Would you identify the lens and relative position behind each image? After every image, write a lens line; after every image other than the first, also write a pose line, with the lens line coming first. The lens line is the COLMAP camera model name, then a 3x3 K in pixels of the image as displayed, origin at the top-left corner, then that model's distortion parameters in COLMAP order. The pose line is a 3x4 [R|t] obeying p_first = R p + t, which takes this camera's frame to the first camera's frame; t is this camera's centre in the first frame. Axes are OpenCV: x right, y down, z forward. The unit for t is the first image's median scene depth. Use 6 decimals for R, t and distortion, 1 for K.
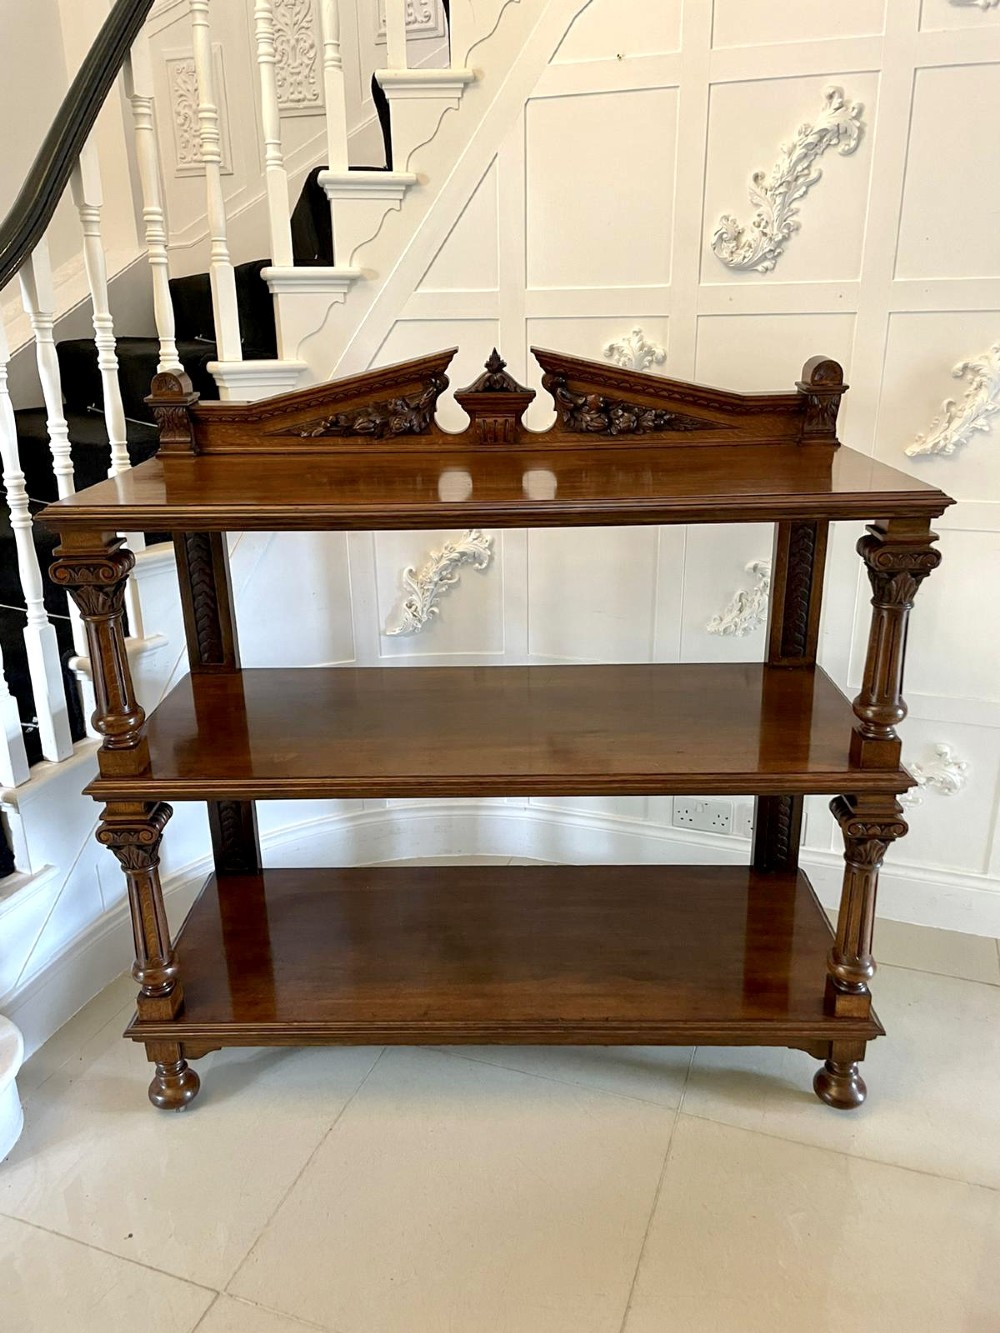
lens RADIAL K [[1013.0, 0, 497.6], [0, 1013.0, 663.0], [0, 0, 1]] dist [0.081363, -0.100466]
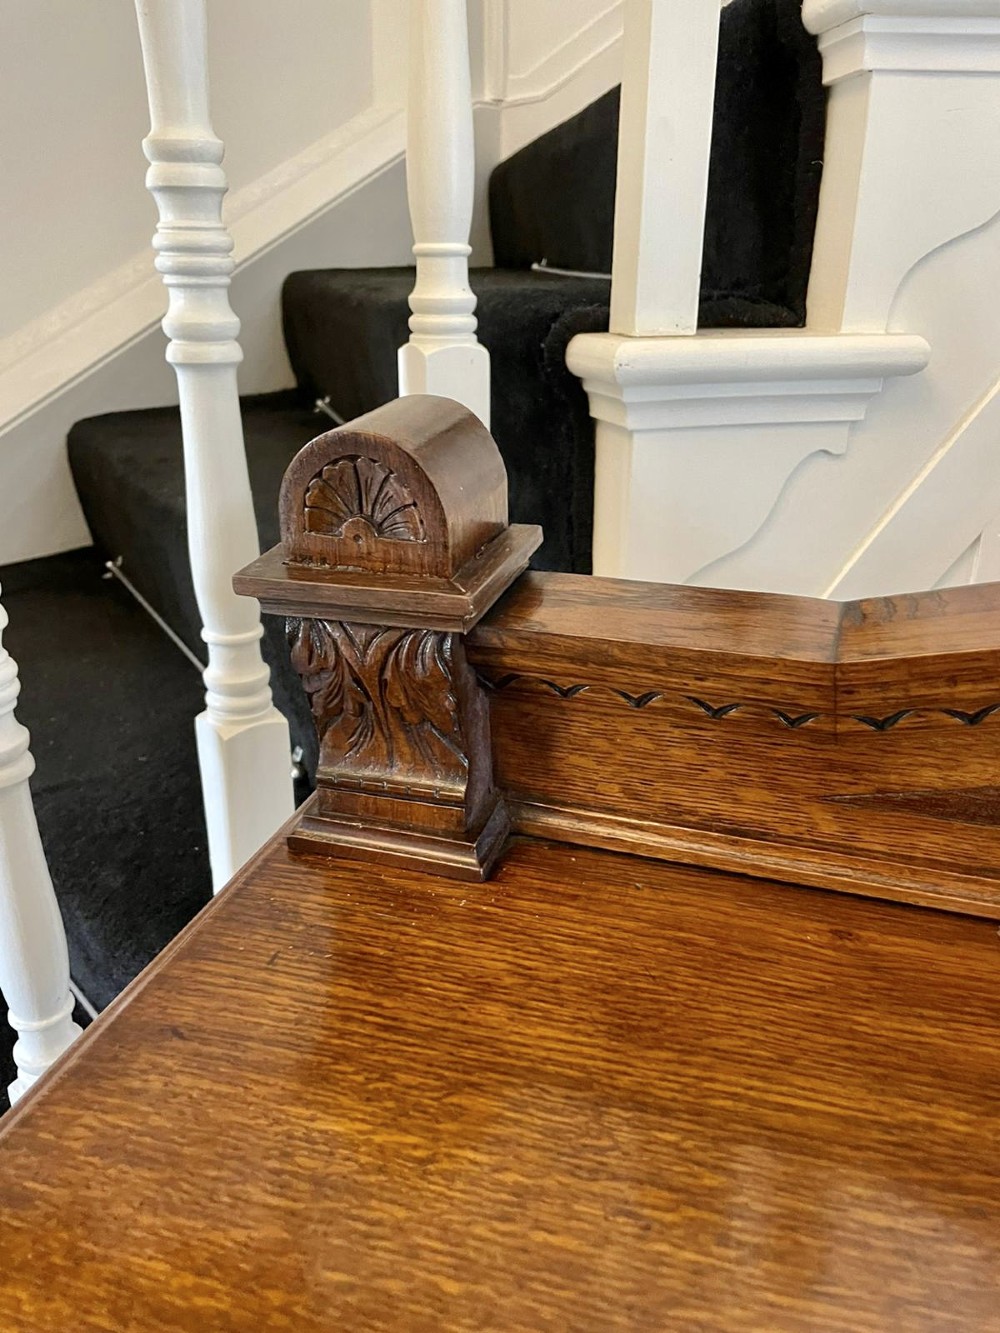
lens RADIAL K [[1032.5, 0, 505.2], [0, 1032.5, 675.9], [0, 0, 1]] dist [0.080520, -0.098398]
pose [[0.957099, 0.119828, -0.263823, -0.246203], [-0.105157, 0.992052, 0.069098, -0.251702], [0.270006, -0.038390, 0.962093, 0.821552]]
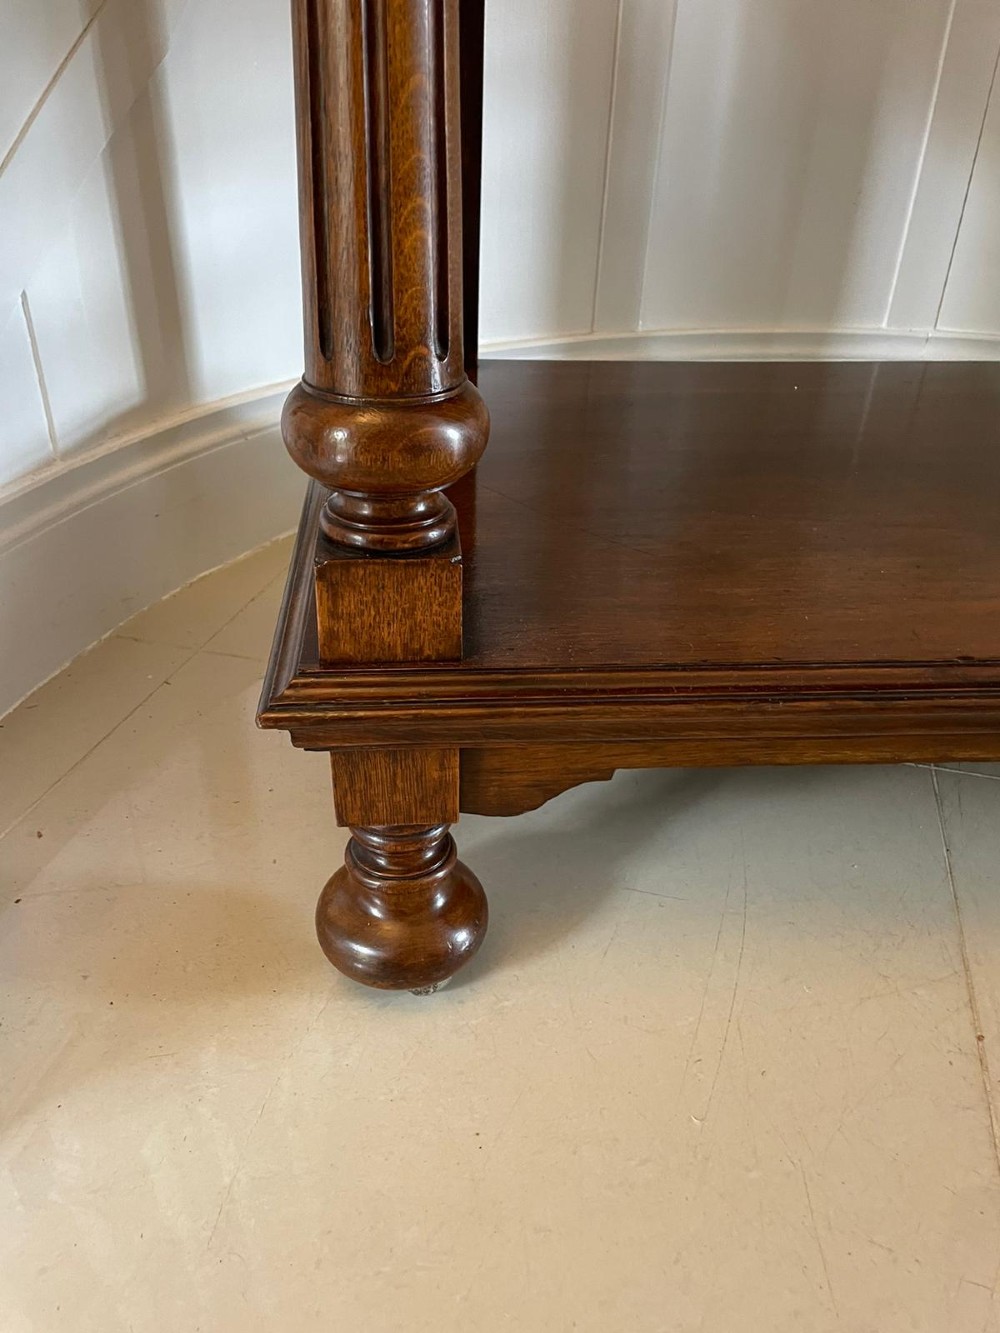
lens RADIAL K [[1013.0, 0, 494.3], [0, 1013.0, 679.6], [0, 0, 1]] dist [0.081363, -0.100466]
pose [[0.994393, -0.009340, 0.105337, -0.314304], [-0.011379, 0.980858, 0.194394, 0.289711], [-0.105136, -0.194503, 0.975251, 0.722218]]
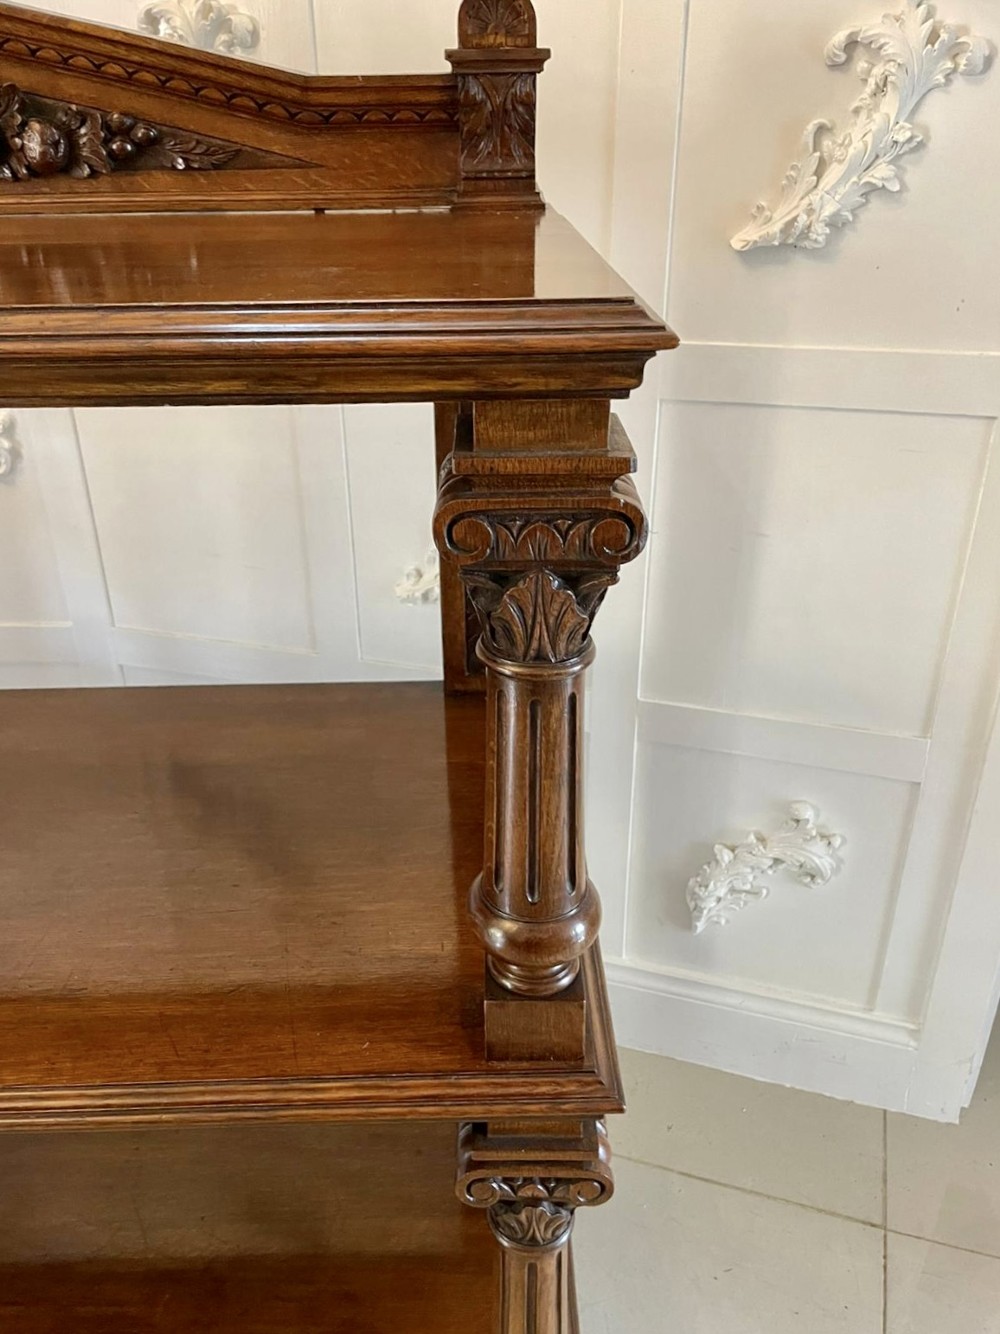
lens RADIAL K [[1033.3, 0, 495.0], [0, 1033.3, 673.0], [0, 0, 1]] dist [0.080520, -0.098398]
pose [[0.999406, -0.009838, 0.033026, 0.292789], [0.005258, 0.990694, 0.136008, -0.079507], [-0.034056, -0.135753, 0.990157, 0.533943]]
